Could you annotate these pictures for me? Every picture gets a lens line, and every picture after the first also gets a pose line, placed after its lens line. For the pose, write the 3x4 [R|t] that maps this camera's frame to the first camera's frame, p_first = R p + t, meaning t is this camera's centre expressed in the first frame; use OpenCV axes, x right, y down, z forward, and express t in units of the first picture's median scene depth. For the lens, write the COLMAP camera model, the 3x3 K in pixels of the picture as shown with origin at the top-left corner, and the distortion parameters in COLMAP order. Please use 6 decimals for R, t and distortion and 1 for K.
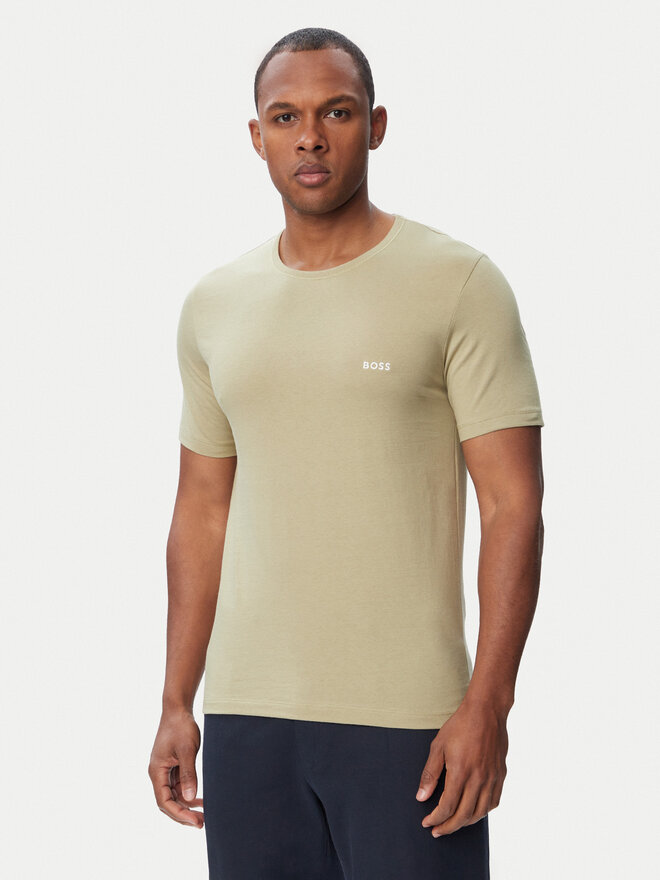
lens RADIAL K [[1237.0, 0, 330.0], [0, 1237.0, 440.0], [0, 0, 1]] dist [0.314169, -0.037541]
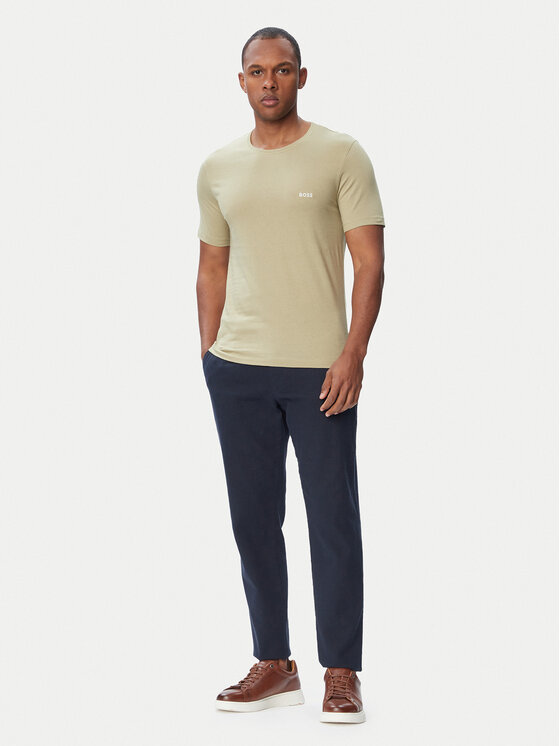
lens RADIAL K [[1169.6, 0, 280.0], [0, 1169.6, 373.0], [0, 0, 1]] dist [0.048120, 0.080475]
pose [[0.998337, 0.011615, 0.056471, -0.097103], [-0.012353, 0.999843, 0.012734, 0.189917], [-0.056314, -0.013410, 0.998323, -0.835124]]
